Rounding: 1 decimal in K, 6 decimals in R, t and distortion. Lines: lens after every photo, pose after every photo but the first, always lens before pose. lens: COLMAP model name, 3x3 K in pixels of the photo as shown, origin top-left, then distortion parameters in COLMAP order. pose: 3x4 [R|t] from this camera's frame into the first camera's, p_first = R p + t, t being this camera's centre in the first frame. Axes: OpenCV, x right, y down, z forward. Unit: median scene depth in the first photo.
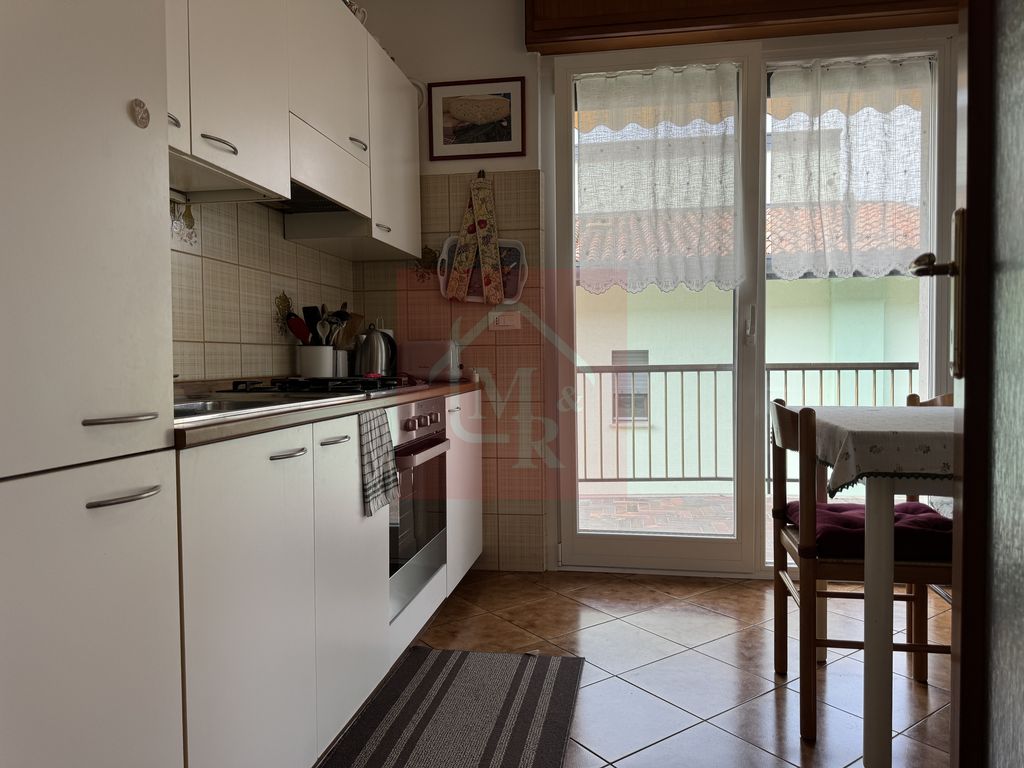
lens RADIAL K [[719.3, 0, 512.0], [0, 719.3, 384.0], [0, 0, 1]] dist [0.122316, -0.196624]
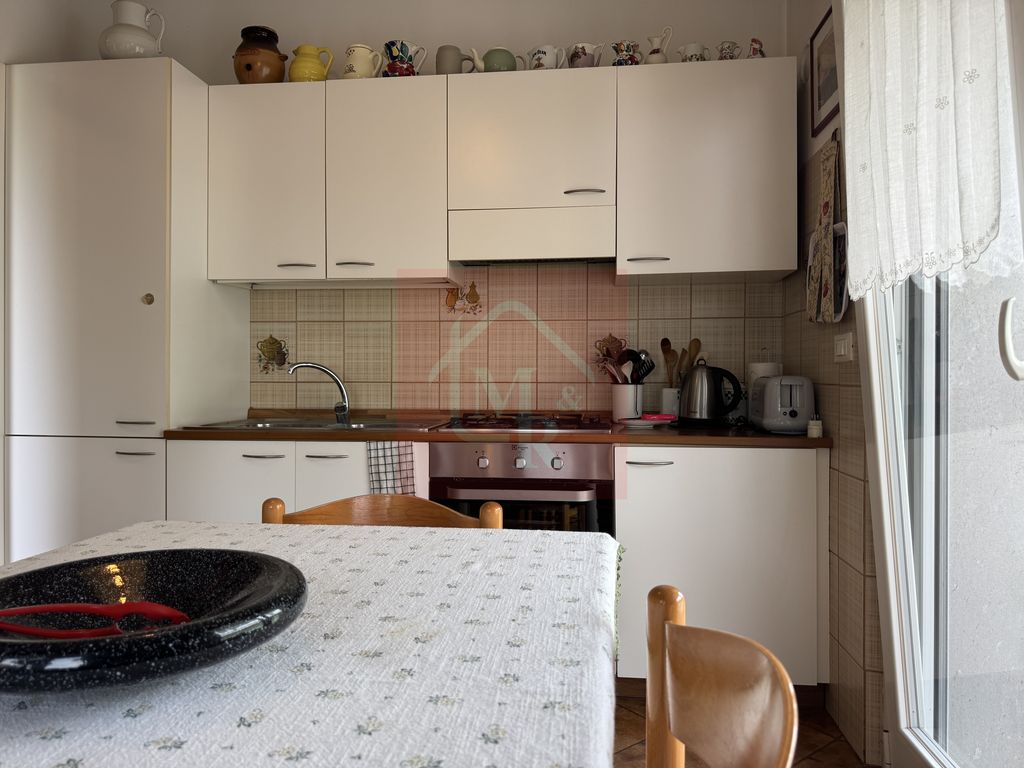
lens RADIAL K [[719.3, 0, 512.0], [0, 719.3, 384.0], [0, 0, 1]] dist [0.122316, -0.196624]
pose [[0.049157, 0.030592, -0.998322, 0.834769], [-0.038636, 0.998841, 0.028706, -0.084708], [0.998044, 0.037160, 0.050282, 0.872441]]
